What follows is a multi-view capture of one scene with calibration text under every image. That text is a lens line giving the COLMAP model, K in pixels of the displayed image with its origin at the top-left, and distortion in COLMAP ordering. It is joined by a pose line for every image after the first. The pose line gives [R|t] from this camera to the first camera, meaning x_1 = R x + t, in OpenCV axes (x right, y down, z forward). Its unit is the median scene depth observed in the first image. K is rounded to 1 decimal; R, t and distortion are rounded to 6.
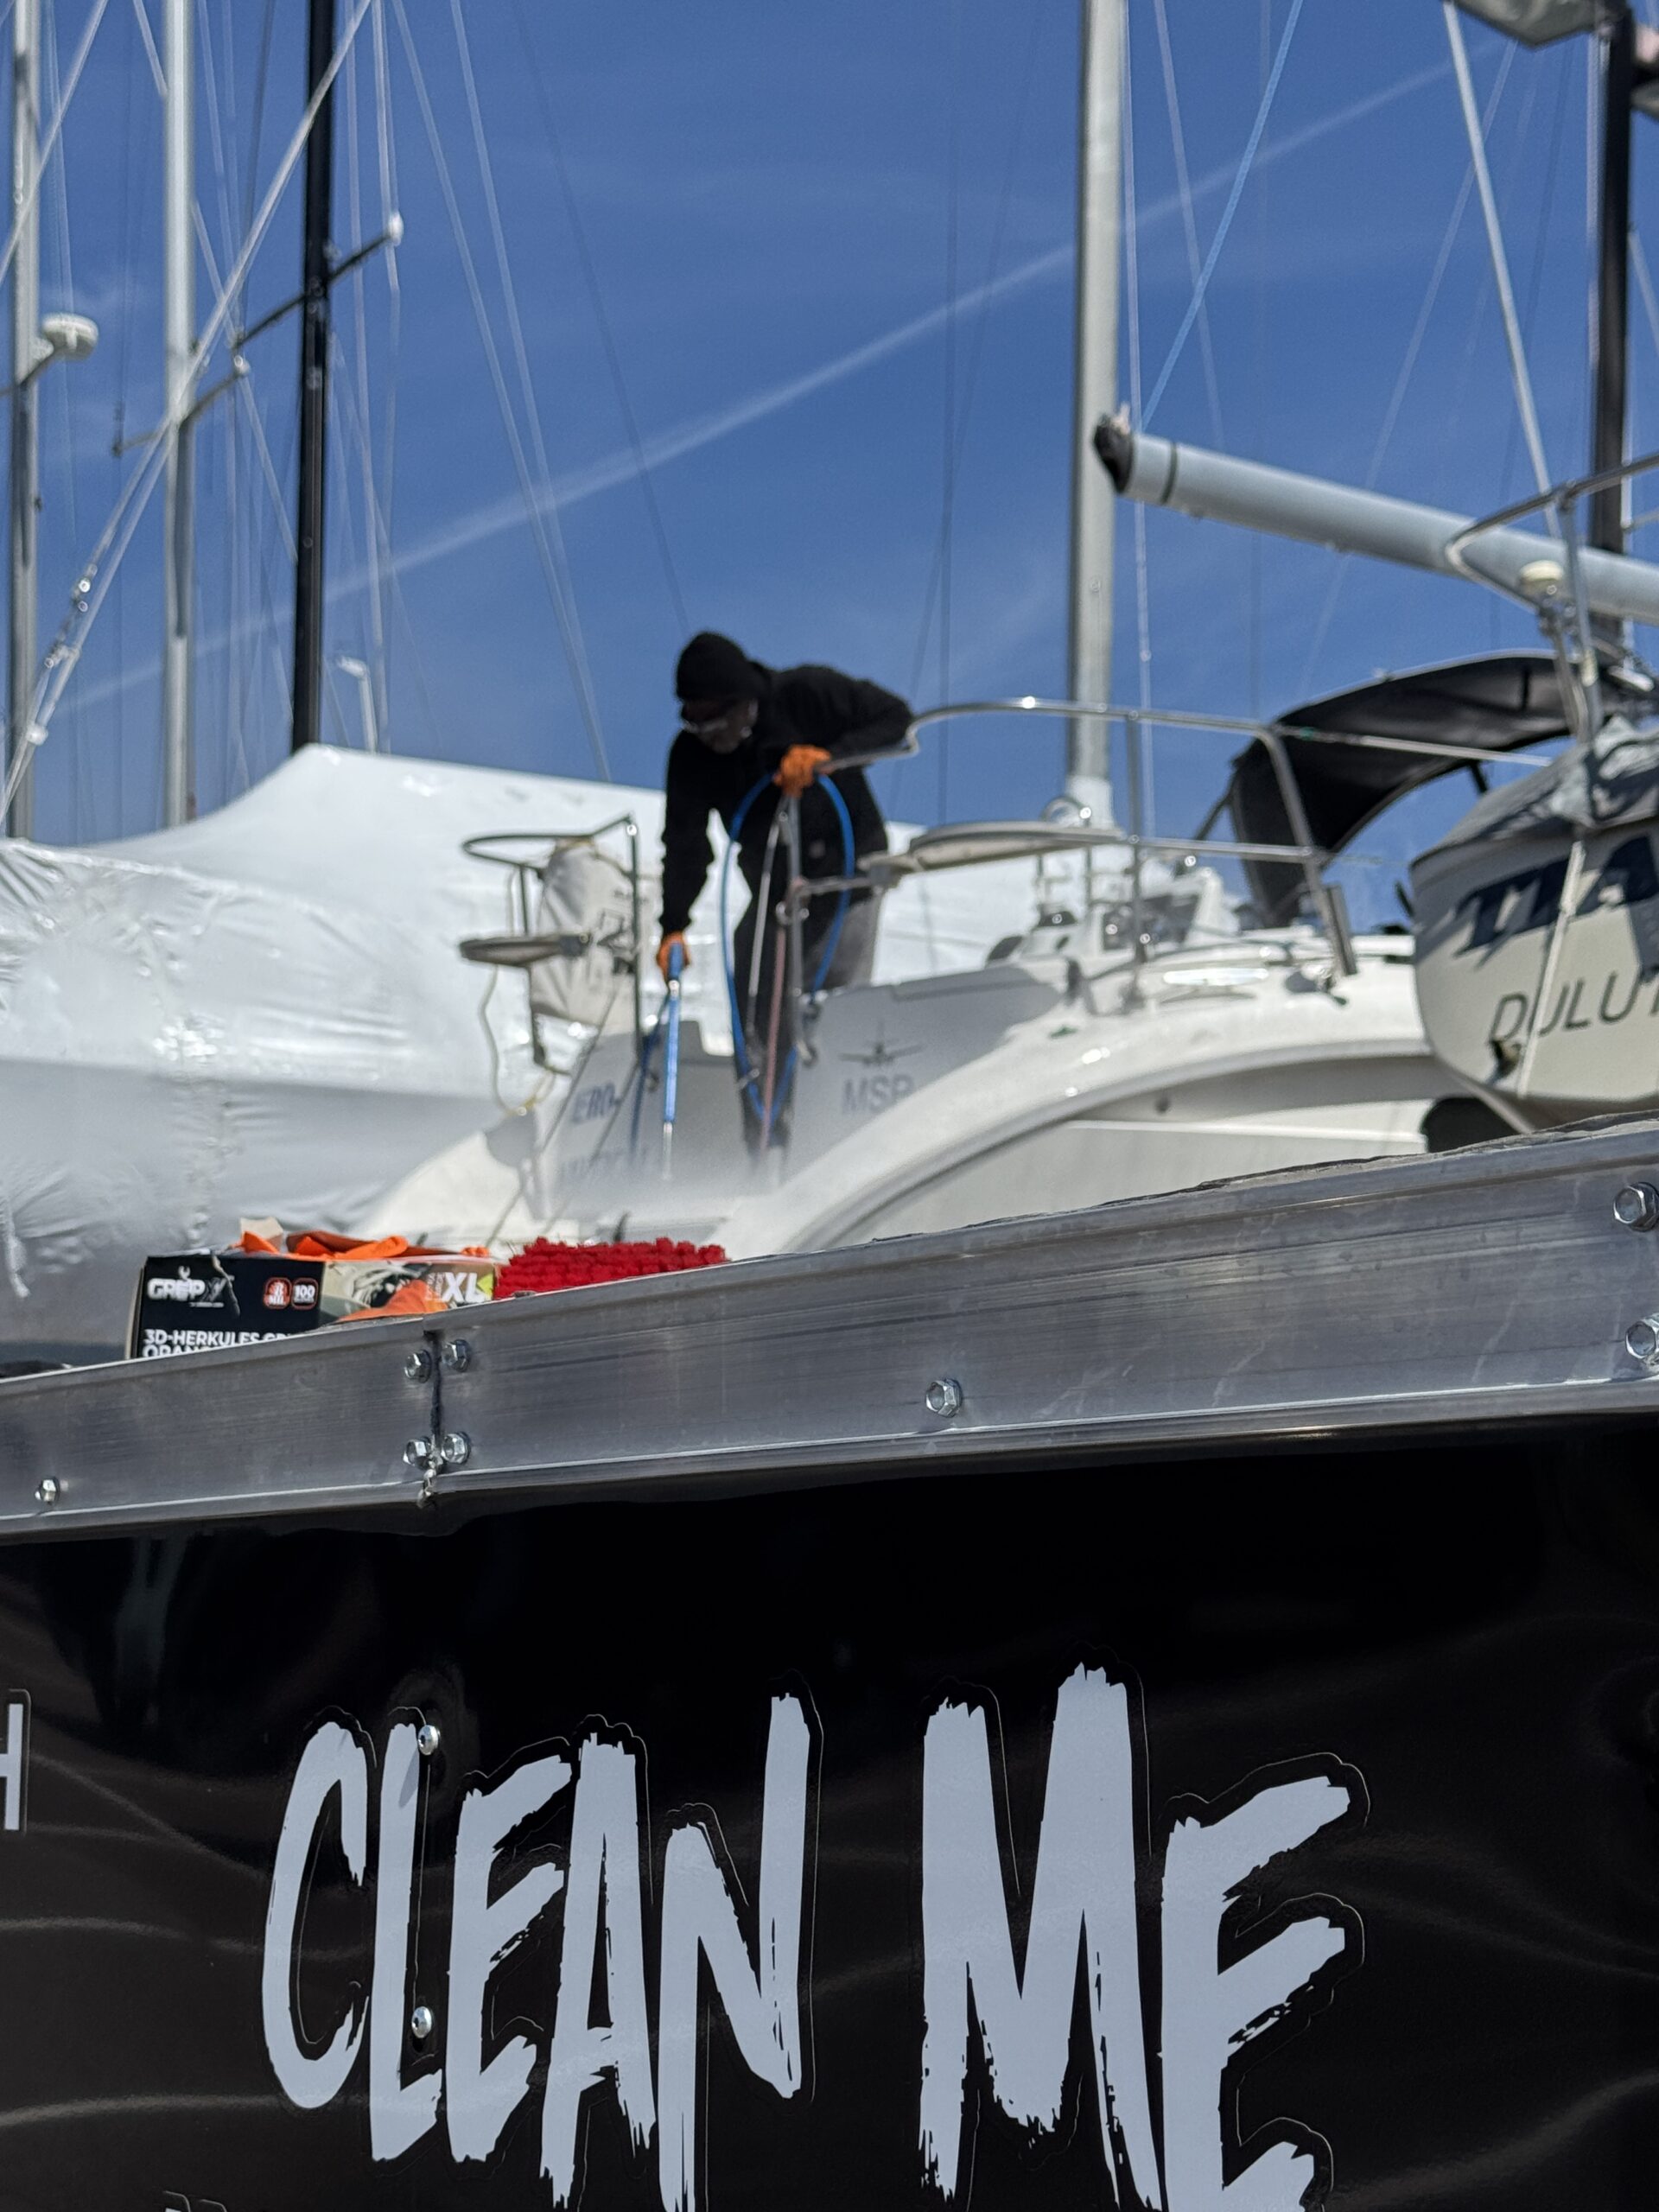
lens RADIAL K [[3423.6, 0, 829.5], [0, 3423.6, 1106.0], [0, 0, 1]] dist [0.153065, -0.051428]
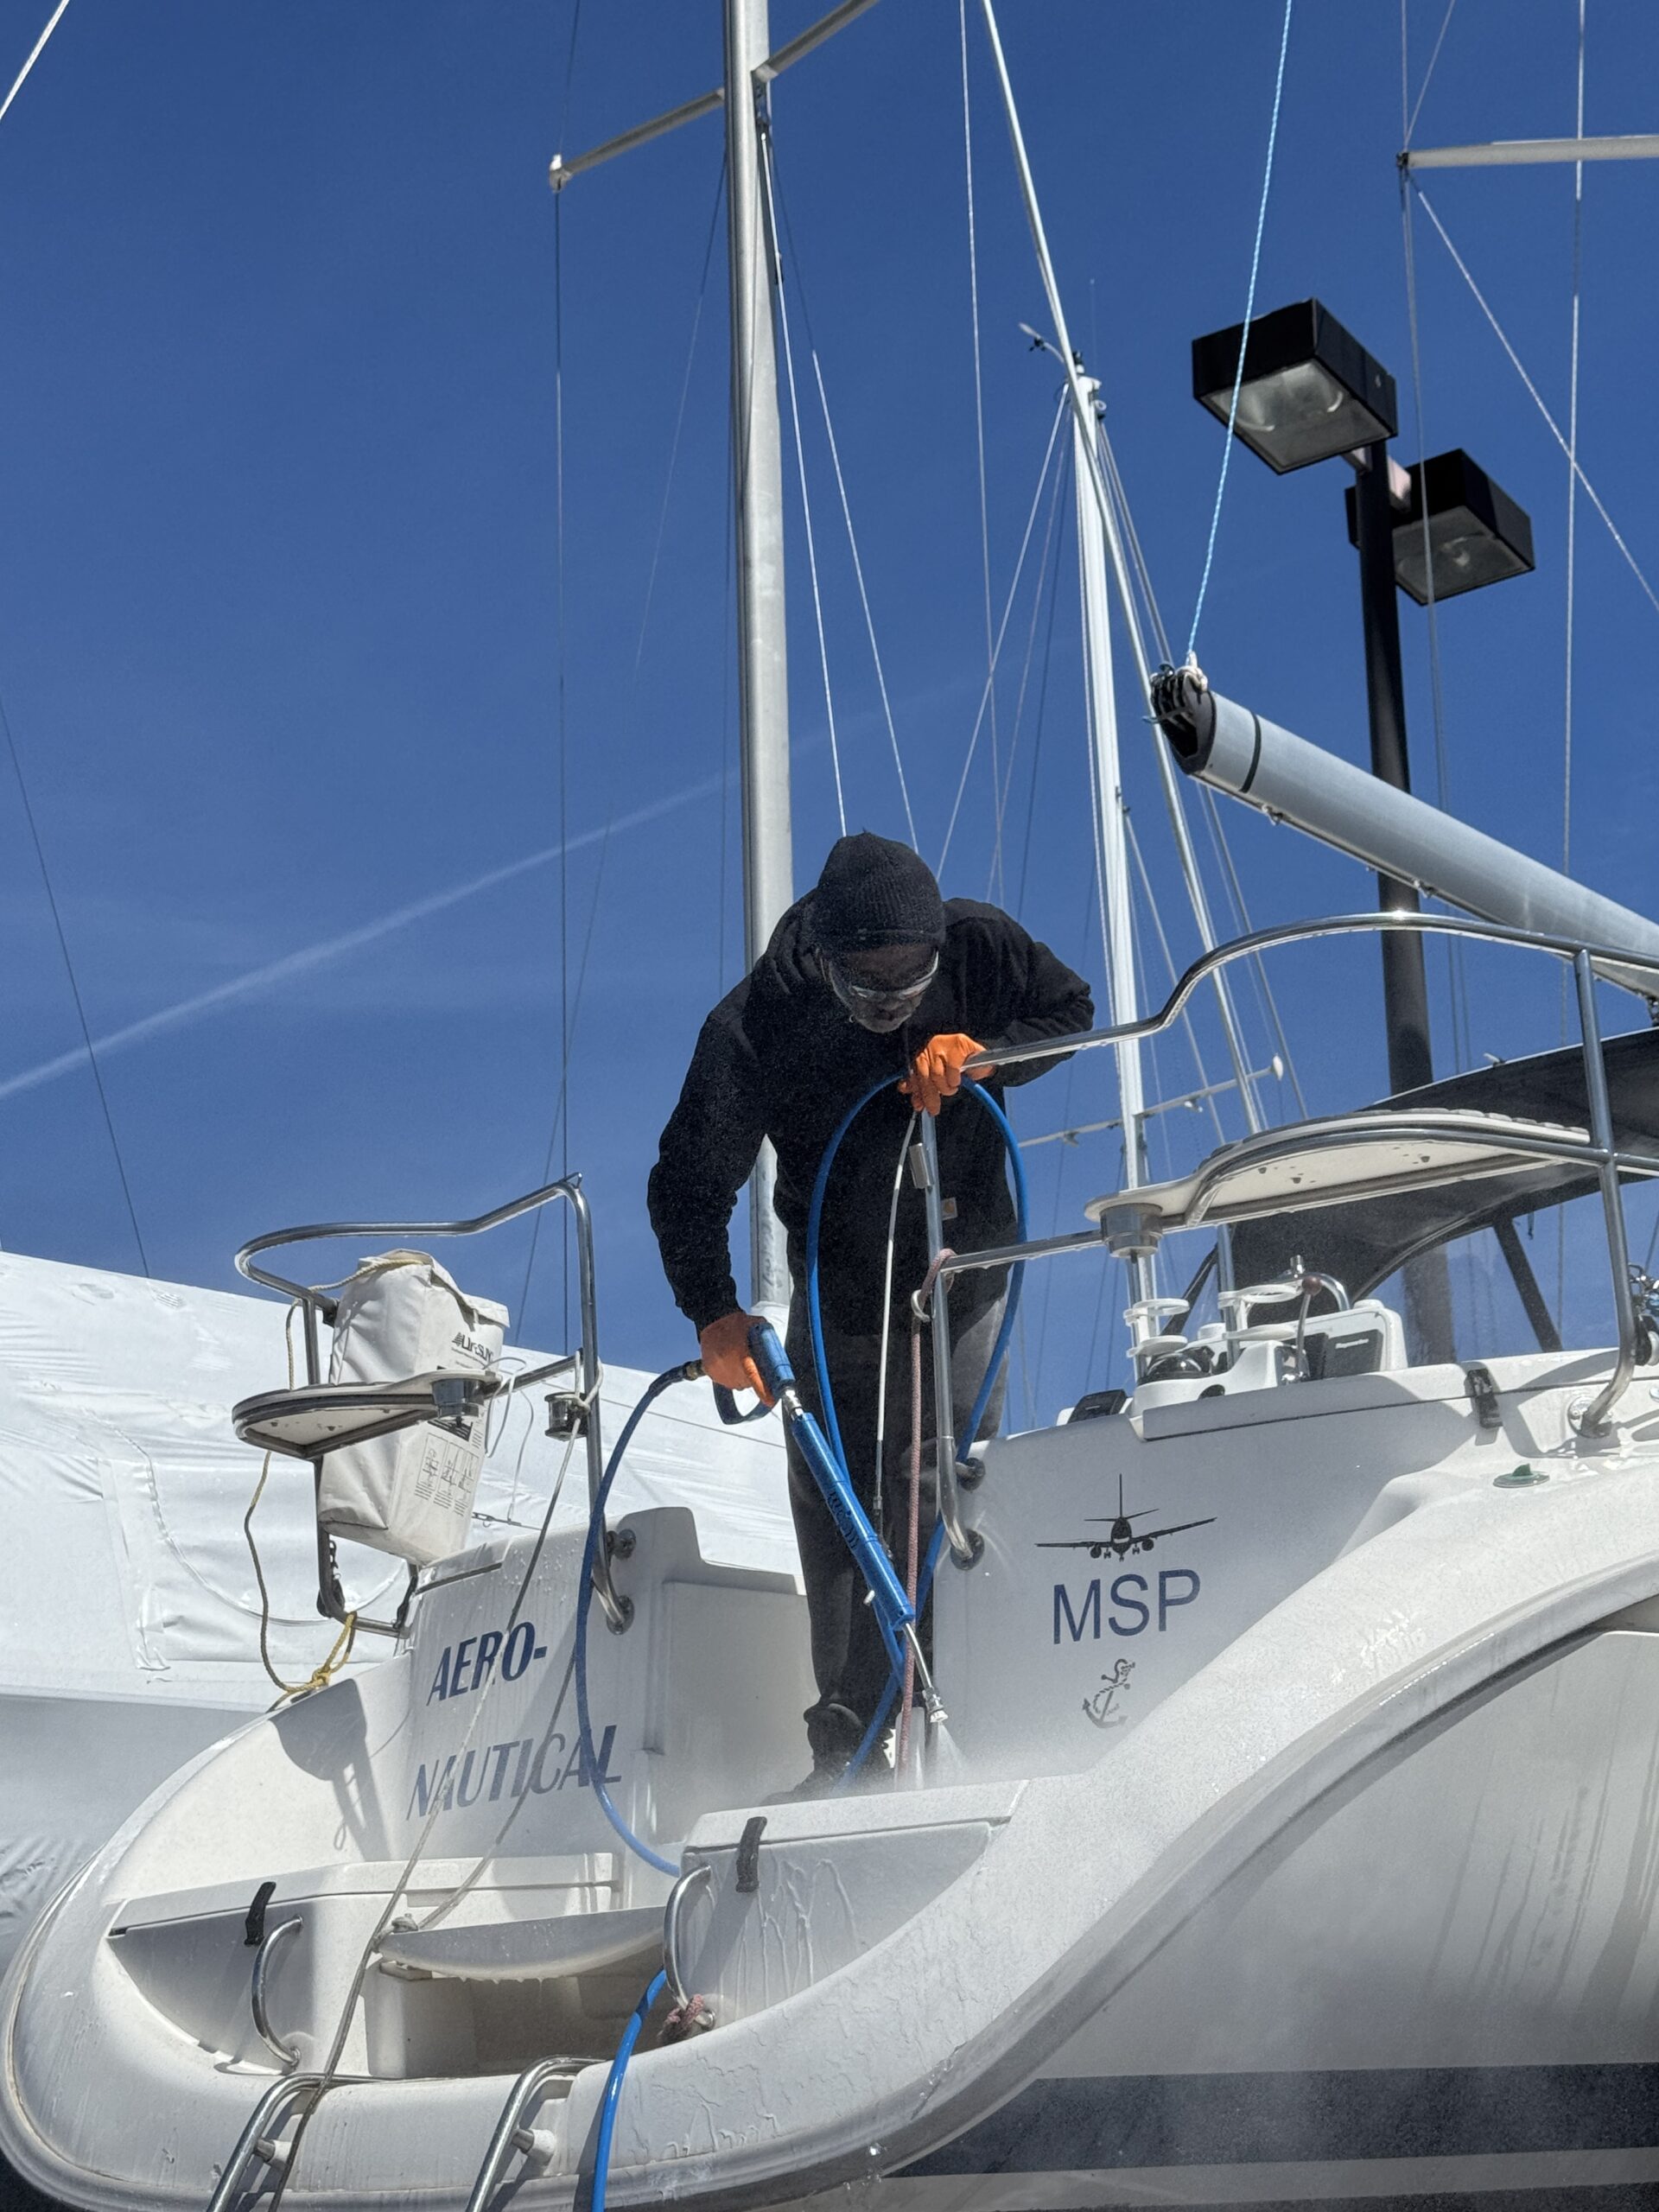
lens RADIAL K [[3423.6, 0, 829.5], [0, 3423.6, 1106.0], [0, 0, 1]] dist [0.153065, -0.051428]
pose [[0.975752, 0.023511, 0.217611, -0.156199], [0.020120, 0.980370, -0.196137, 0.025764], [-0.217951, 0.195760, 0.956125, 0.419950]]
